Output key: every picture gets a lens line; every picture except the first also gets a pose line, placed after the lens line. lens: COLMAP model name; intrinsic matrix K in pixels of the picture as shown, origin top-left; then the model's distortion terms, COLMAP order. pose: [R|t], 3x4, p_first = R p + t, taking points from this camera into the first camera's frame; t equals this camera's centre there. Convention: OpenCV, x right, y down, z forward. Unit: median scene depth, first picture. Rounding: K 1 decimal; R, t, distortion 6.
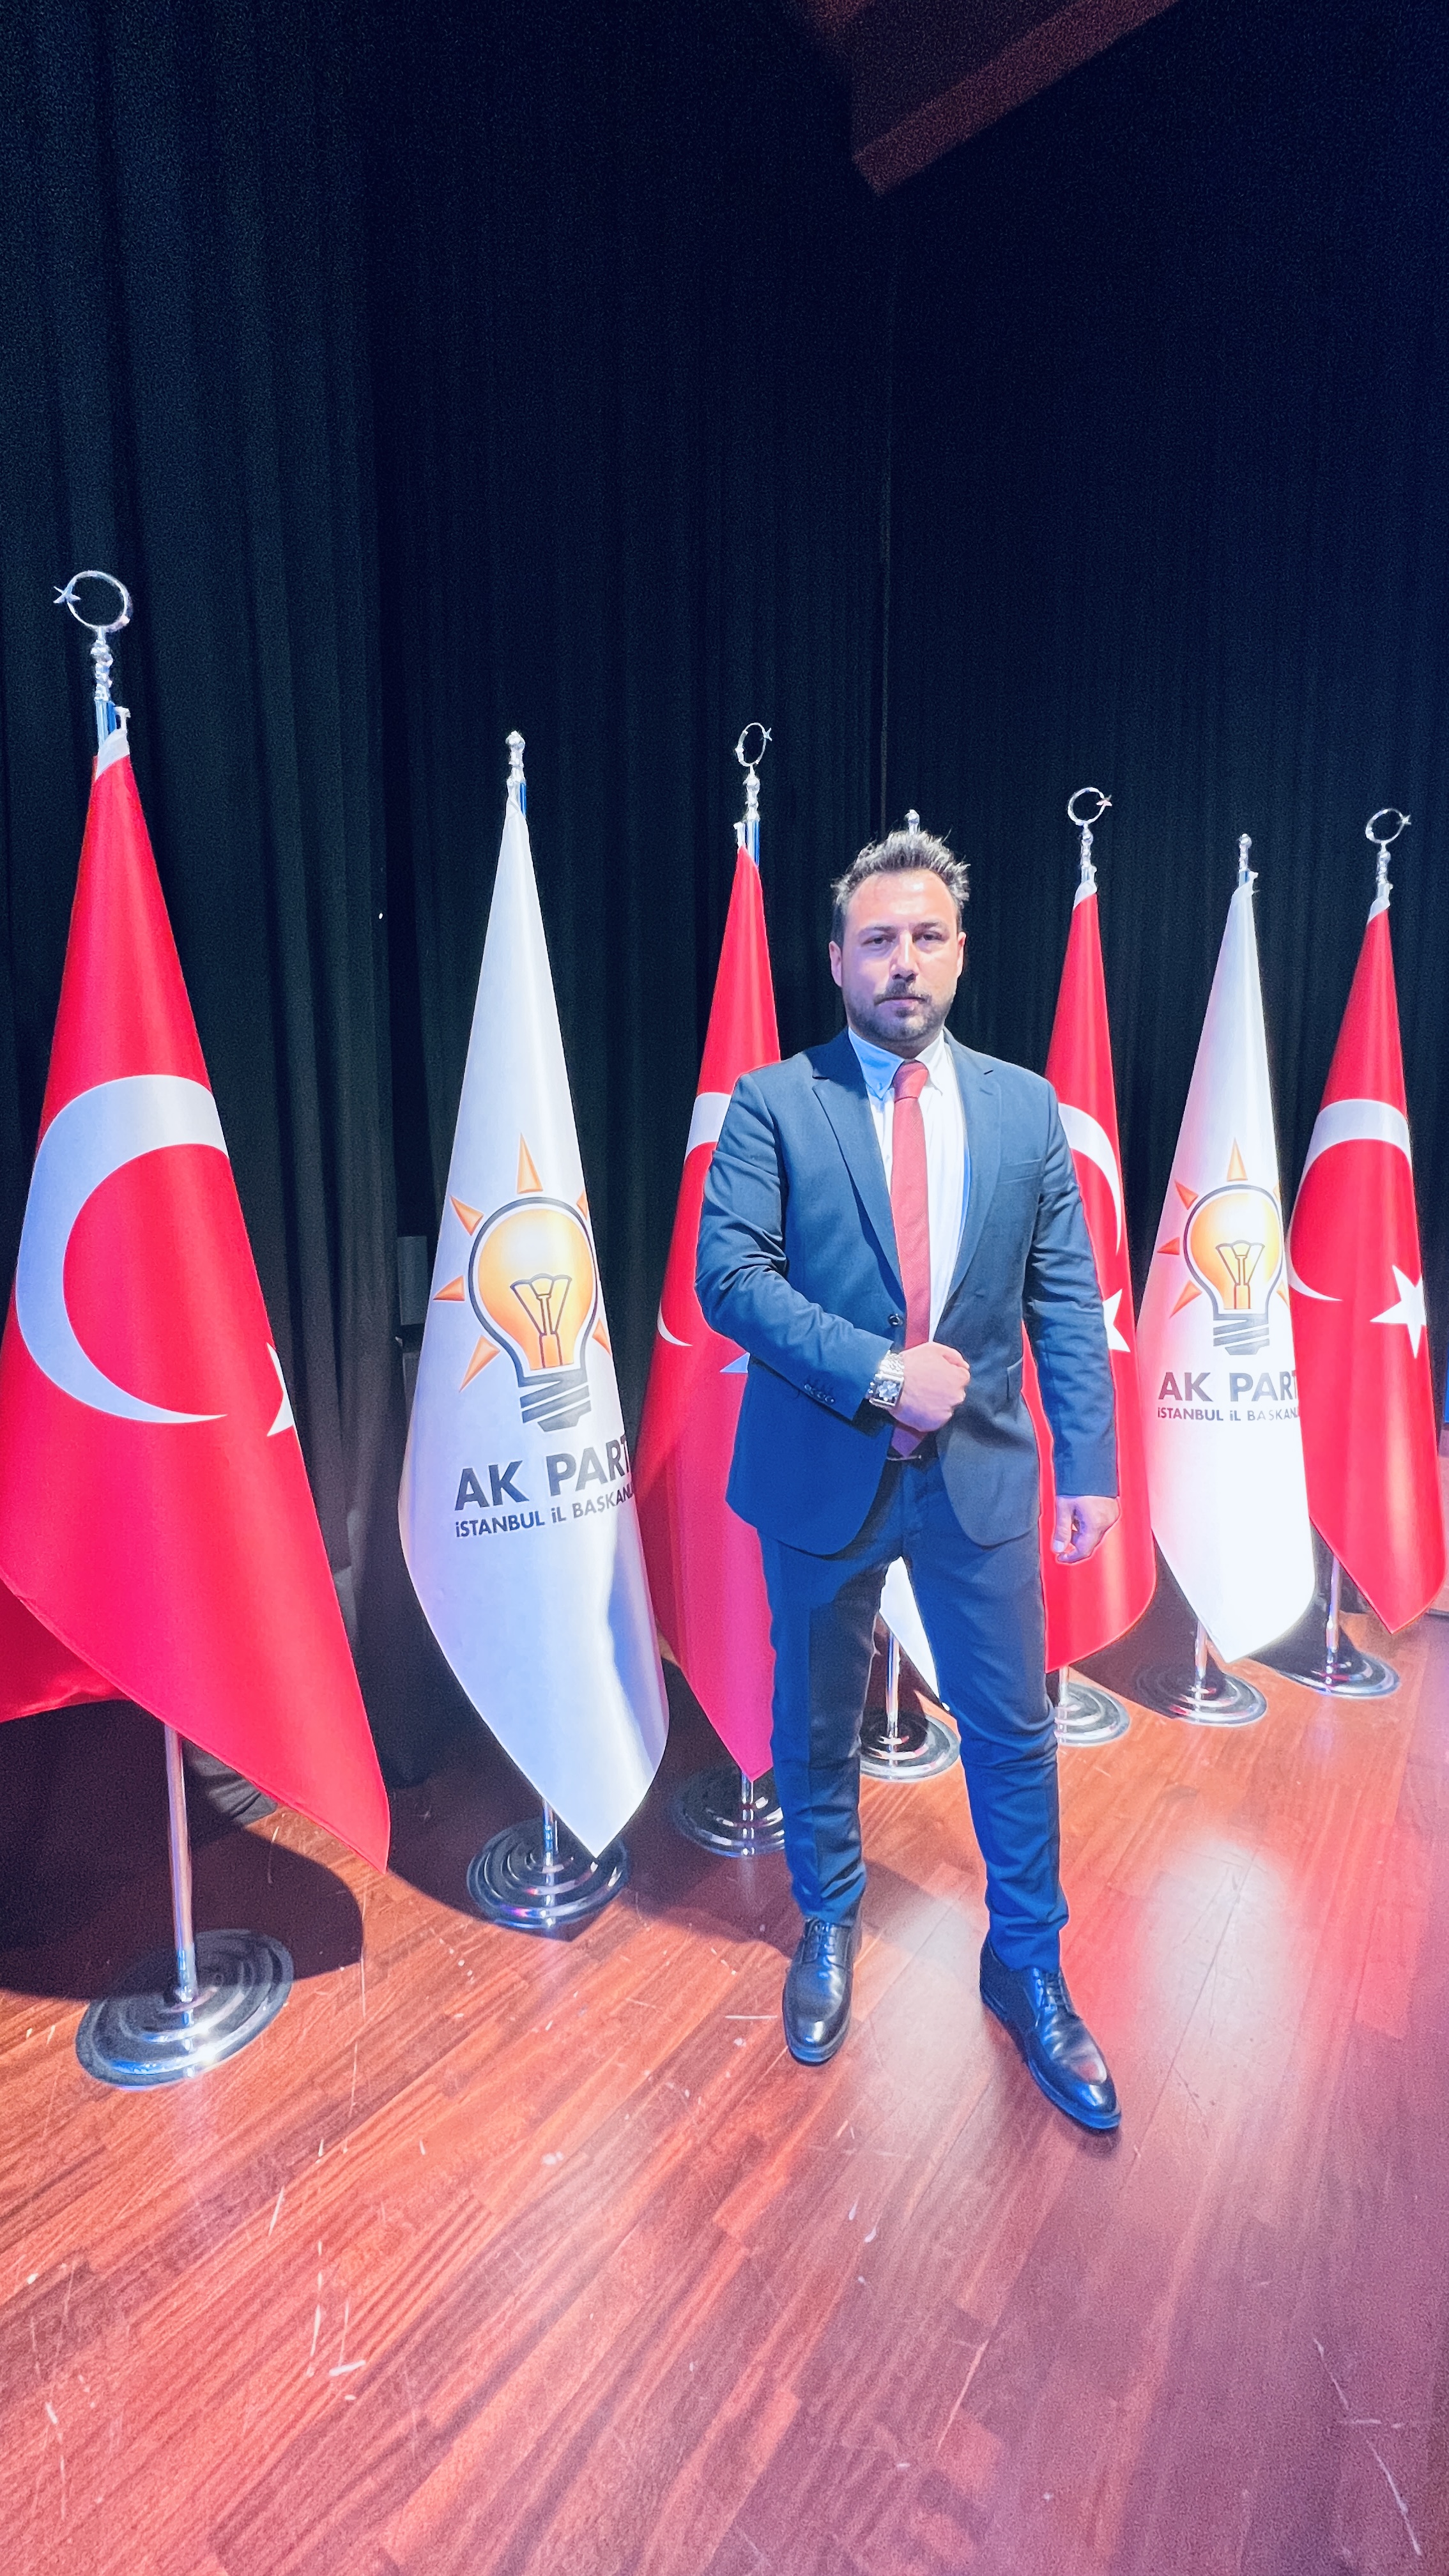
lens RADIAL K [[1054.5, 0, 726.2], [0, 1054.5, 1302.6], [0, 0, 1]] dist [-0.001206, -0.000027]
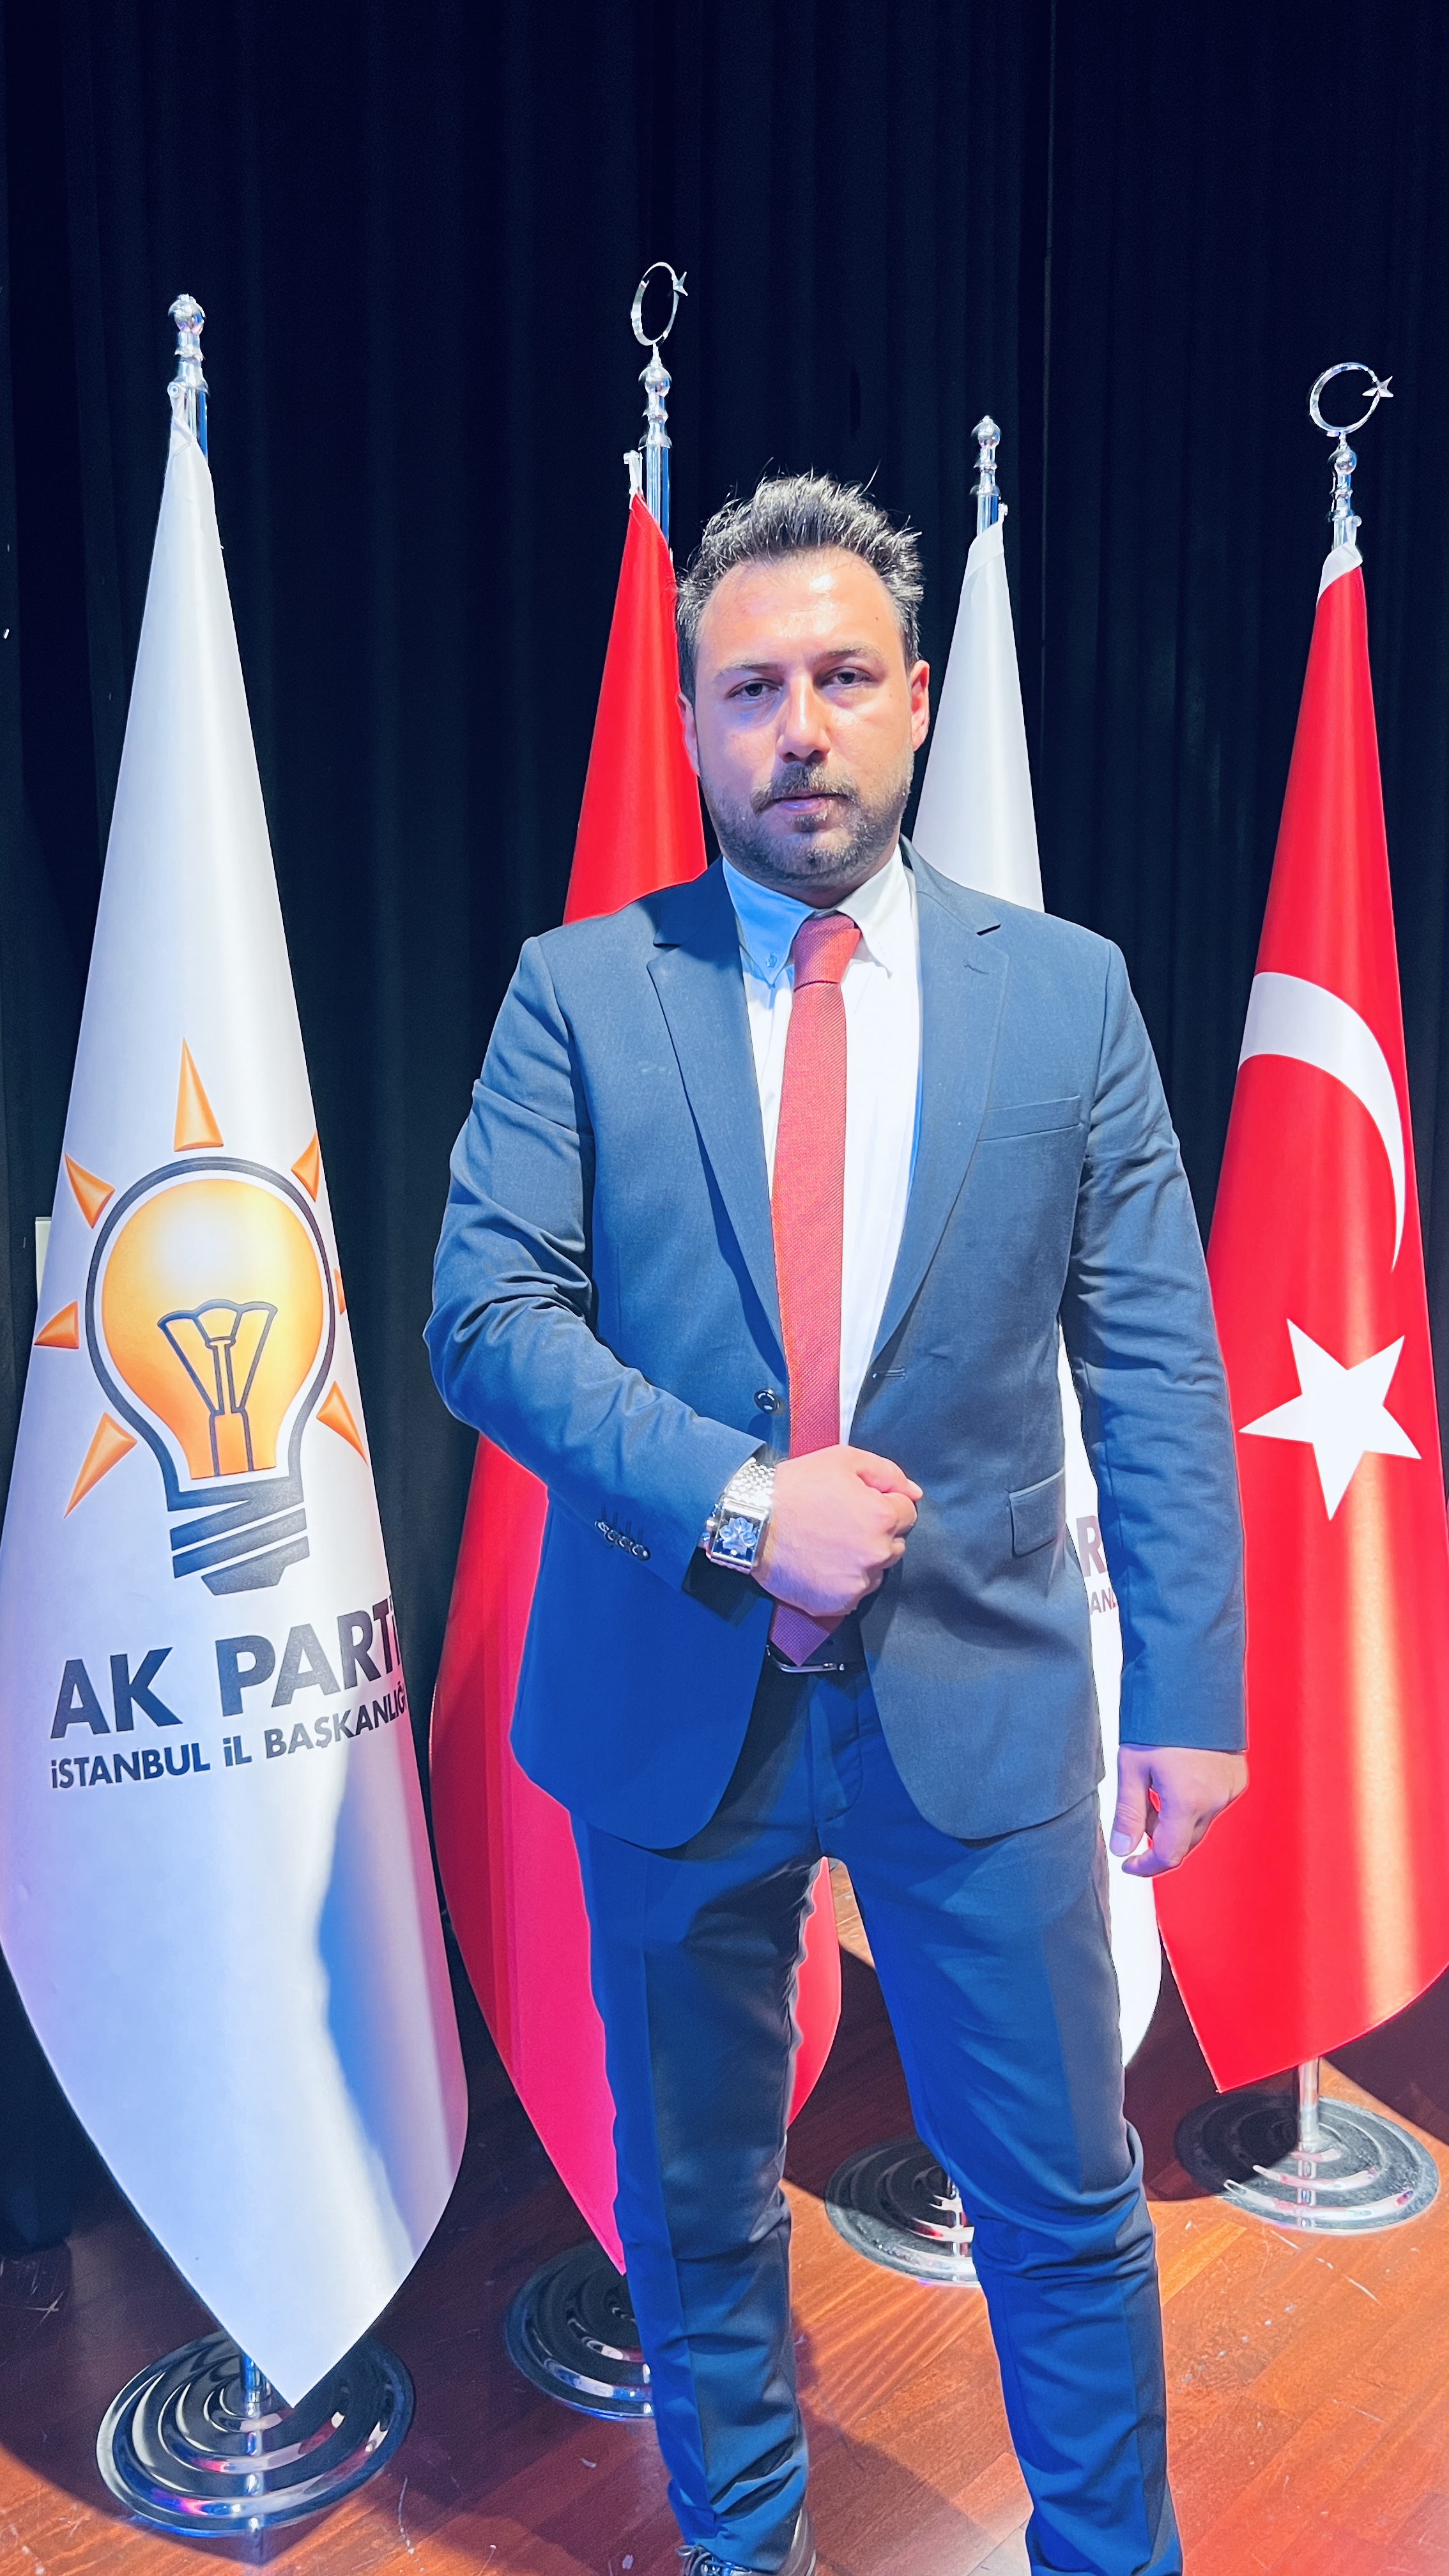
lens RADIAL K [[1978.6, 0, 724.5], [0, 1978.6, 1288.0], [0, 0, 1]] dist [0.119486, -0.195578]
pose [[0.996887, 0.010124, -0.078185, 0.166831], [-0.011720, 0.999732, -0.019978, -0.016485], [0.077961, 0.020832, 0.996739, 0.001835]]
